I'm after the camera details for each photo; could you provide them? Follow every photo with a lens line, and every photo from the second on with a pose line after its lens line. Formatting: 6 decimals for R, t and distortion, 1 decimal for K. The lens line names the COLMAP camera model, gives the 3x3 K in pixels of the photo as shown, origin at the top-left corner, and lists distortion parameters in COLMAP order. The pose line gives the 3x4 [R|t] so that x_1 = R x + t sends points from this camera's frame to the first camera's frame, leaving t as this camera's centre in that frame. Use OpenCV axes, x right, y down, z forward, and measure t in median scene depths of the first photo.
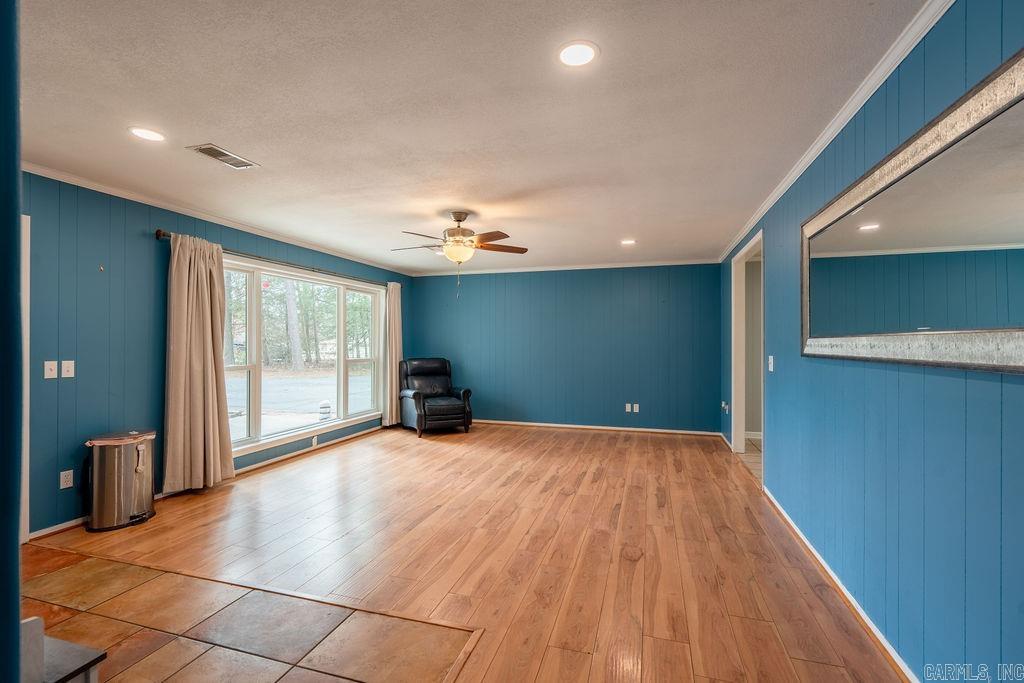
lens RADIAL K [[461.5, 0, 513.3], [0, 461.5, 341.2], [0, 0, 1]] dist [-0.004290, 0.001366]
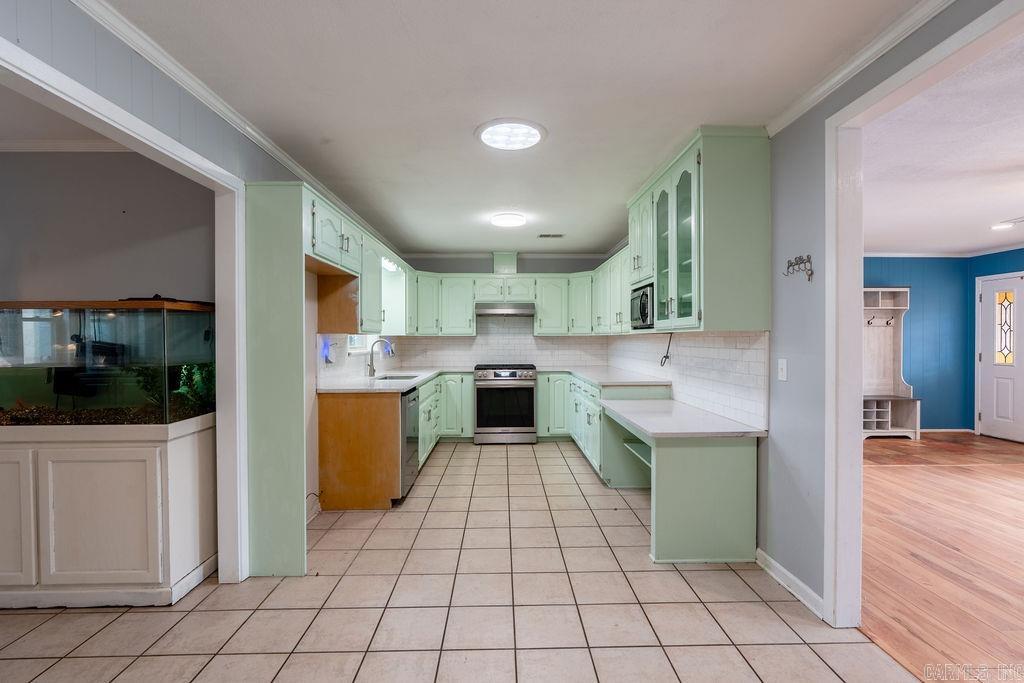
lens RADIAL K [[461.5, 0, 510.1], [0, 461.5, 338.9], [0, 0, 1]] dist [-0.004290, 0.001366]
pose [[-0.950143, -0.001057, -0.311812, 1.060305], [-0.001628, 0.999997, 0.001574, 0.005035], [0.311809, 0.002003, -0.950143, 1.353110]]
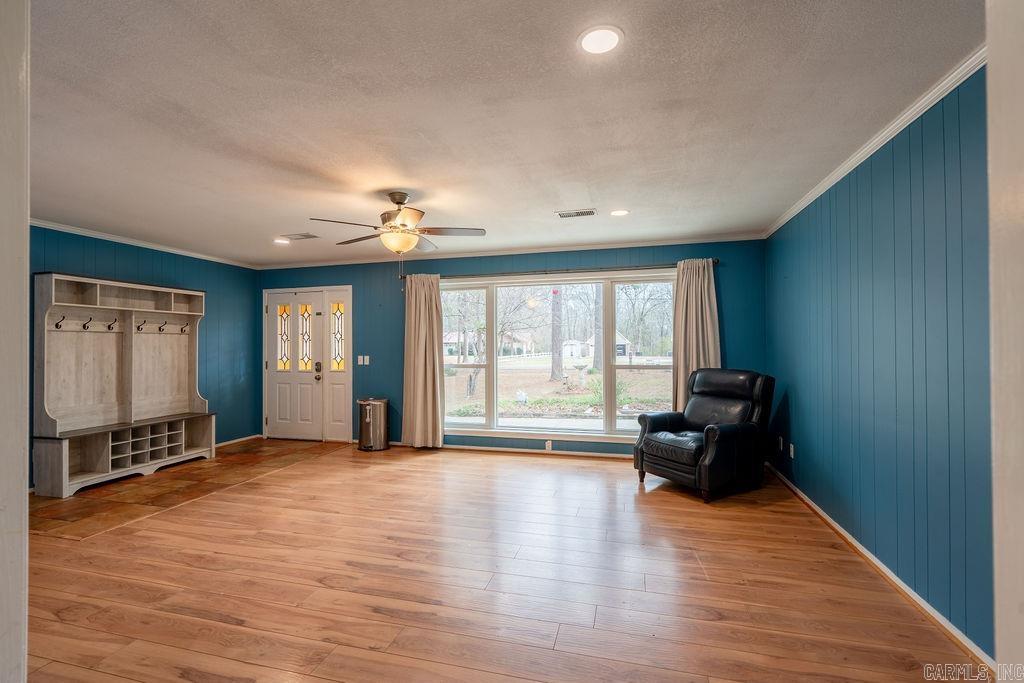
lens RADIAL K [[461.5, 0, 511.2], [0, 461.5, 341.2], [0, 0, 1]] dist [-0.004290, 0.001366]
pose [[0.027416, -0.010265, -0.999571, 0.749957], [0.006436, 0.999928, -0.010092, 0.003824], [0.999603, -0.006156, 0.027481, 1.206269]]
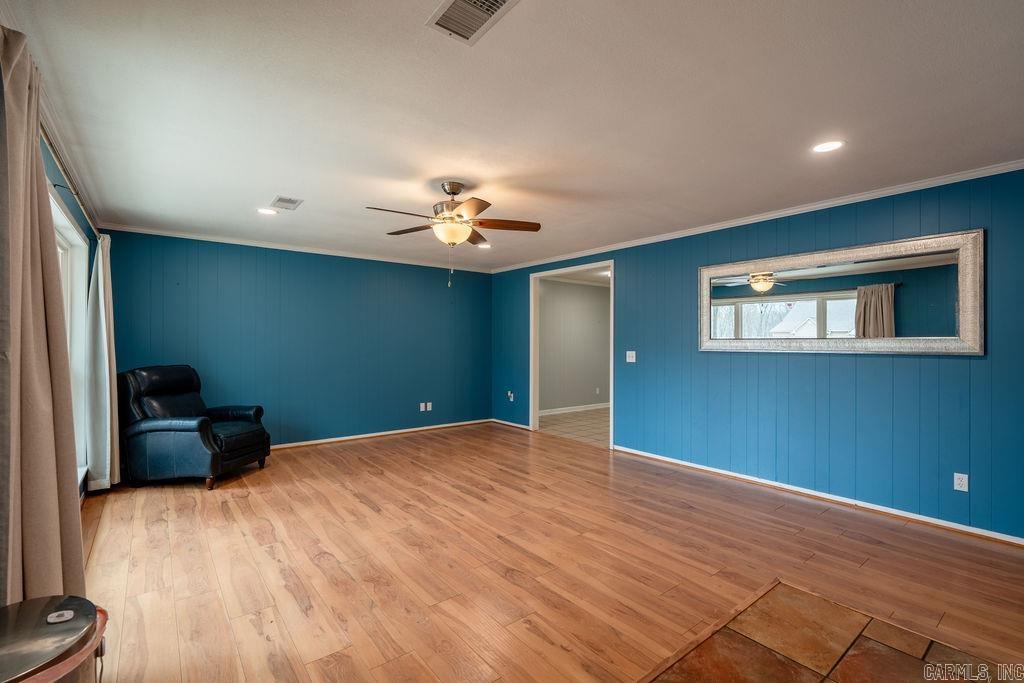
lens RADIAL K [[461.5, 0, 513.6], [0, 461.5, 342.4], [0, 0, 1]] dist [-0.004290, 0.001366]
pose [[0.570307, -0.000630, 0.821432, -0.746229], [-0.003866, 0.999987, 0.003451, 0.002246], [-0.821423, -0.005144, 0.570297, 0.451073]]
